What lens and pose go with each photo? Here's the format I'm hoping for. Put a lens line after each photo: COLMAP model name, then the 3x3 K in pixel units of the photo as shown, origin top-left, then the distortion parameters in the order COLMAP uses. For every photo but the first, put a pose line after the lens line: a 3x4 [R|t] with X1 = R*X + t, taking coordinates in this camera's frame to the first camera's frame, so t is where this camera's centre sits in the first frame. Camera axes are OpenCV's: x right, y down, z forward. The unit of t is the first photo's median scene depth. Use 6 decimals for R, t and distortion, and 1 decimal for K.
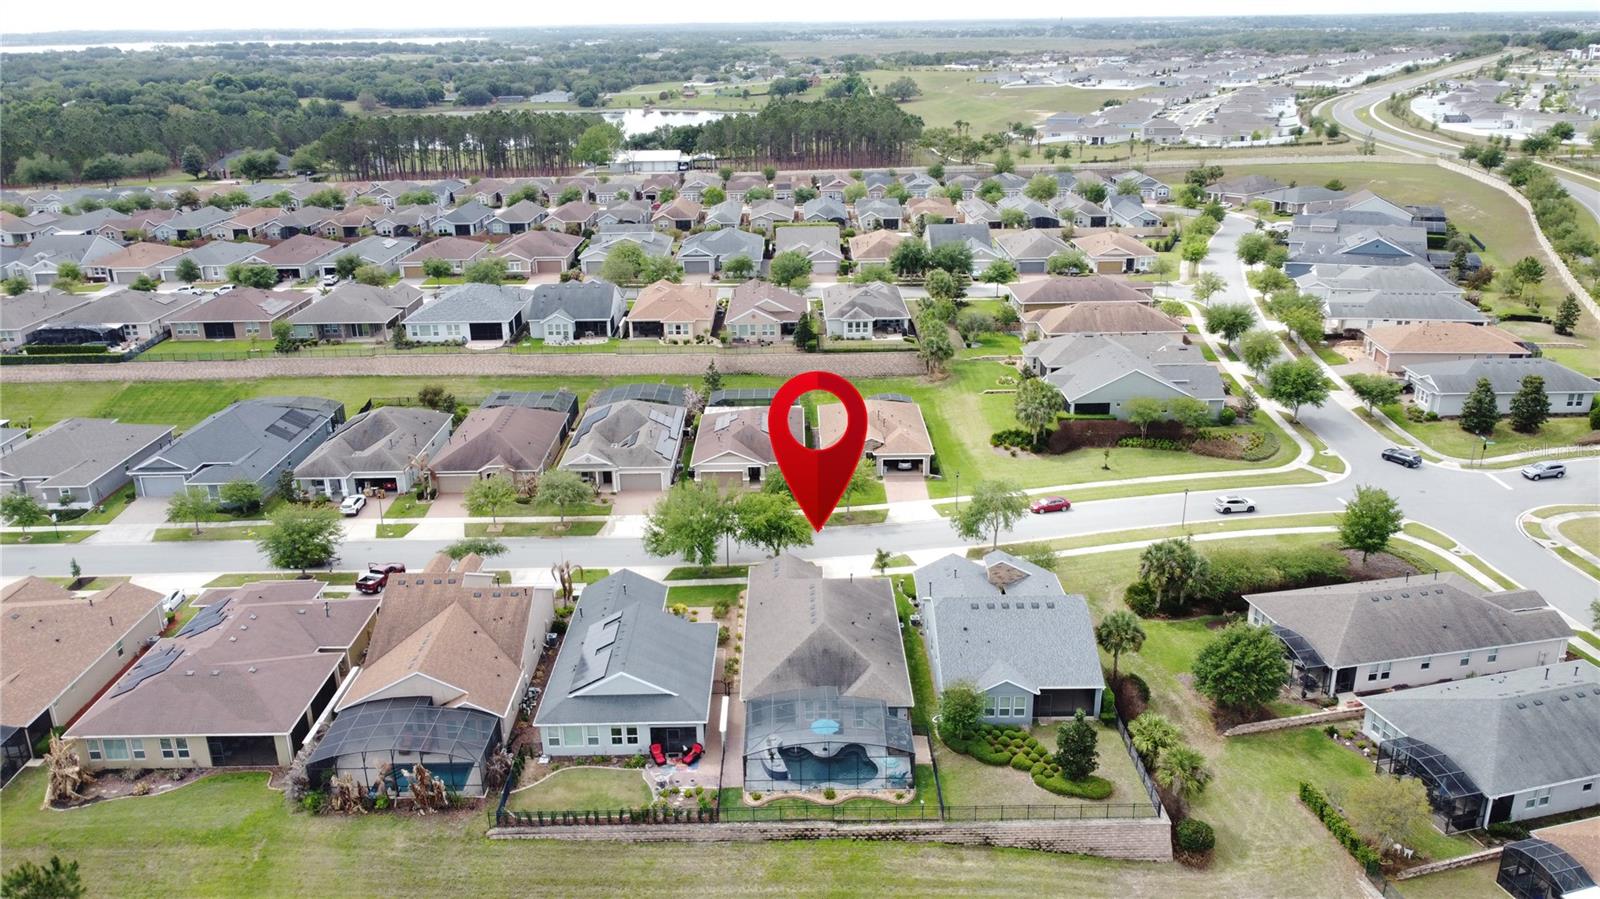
lens RADIAL K [[1204.4, 0, 803.7], [0, 1204.4, 449.0], [0, 0, 1]] dist [0.007399, -0.016879]
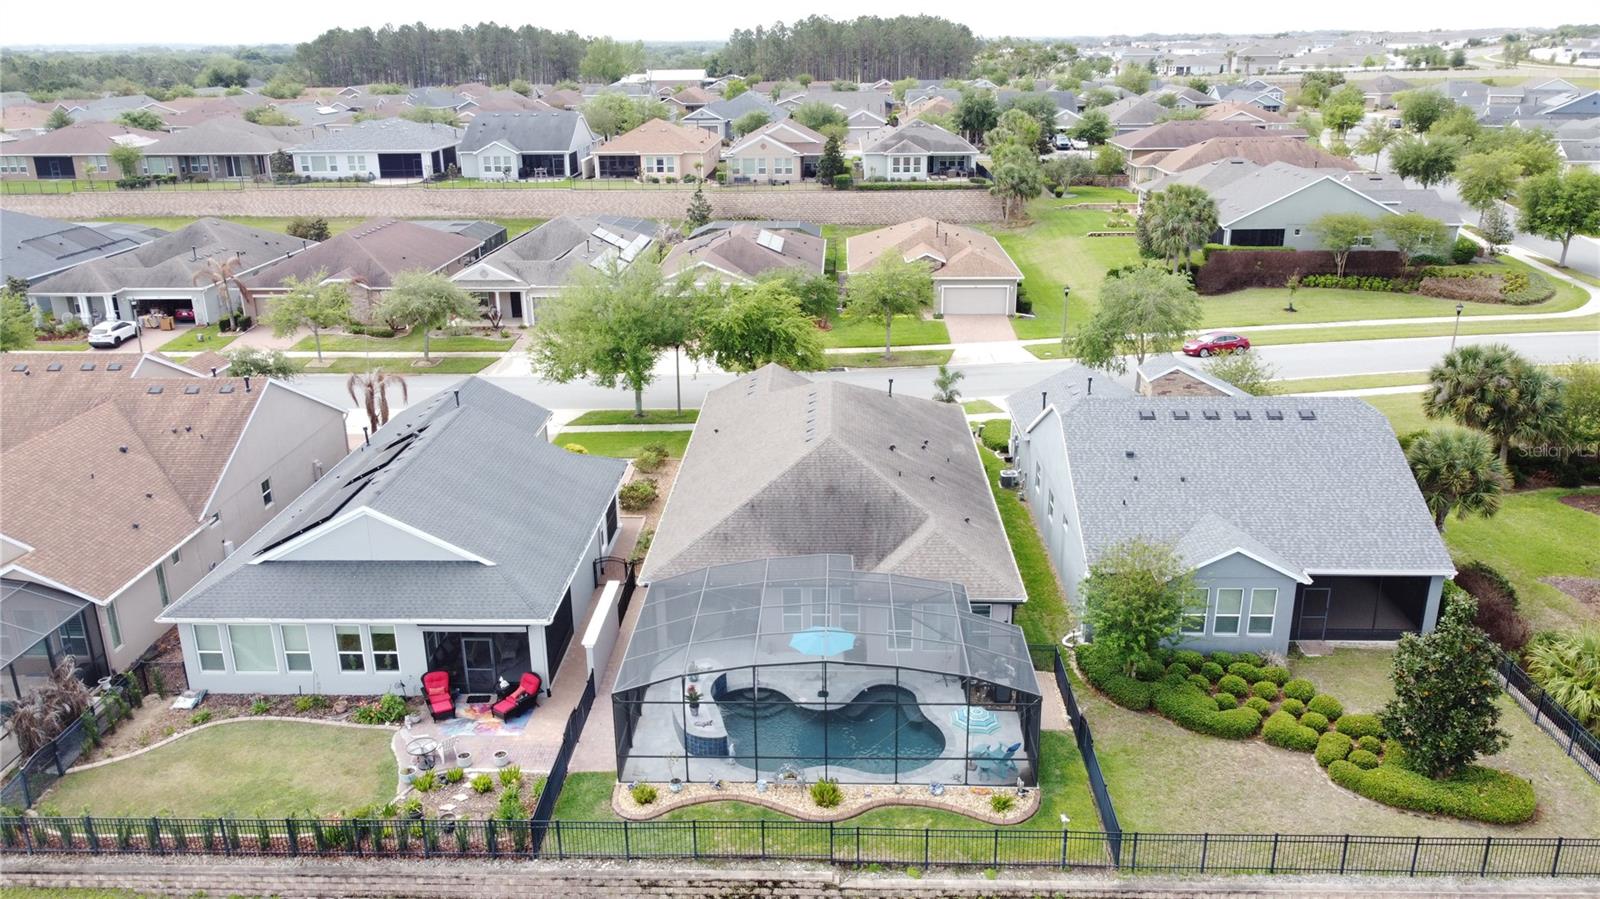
lens RADIAL K [[1204.4, 0, 800.9], [0, 1204.4, 454.0], [0, 0, 1]] dist [0.007399, -0.016879]
pose [[0.999113, 0.015150, -0.039293, 0.017157], [-0.015499, 0.999843, -0.008577, 0.111030], [0.039157, 0.009178, 0.999191, 0.375329]]
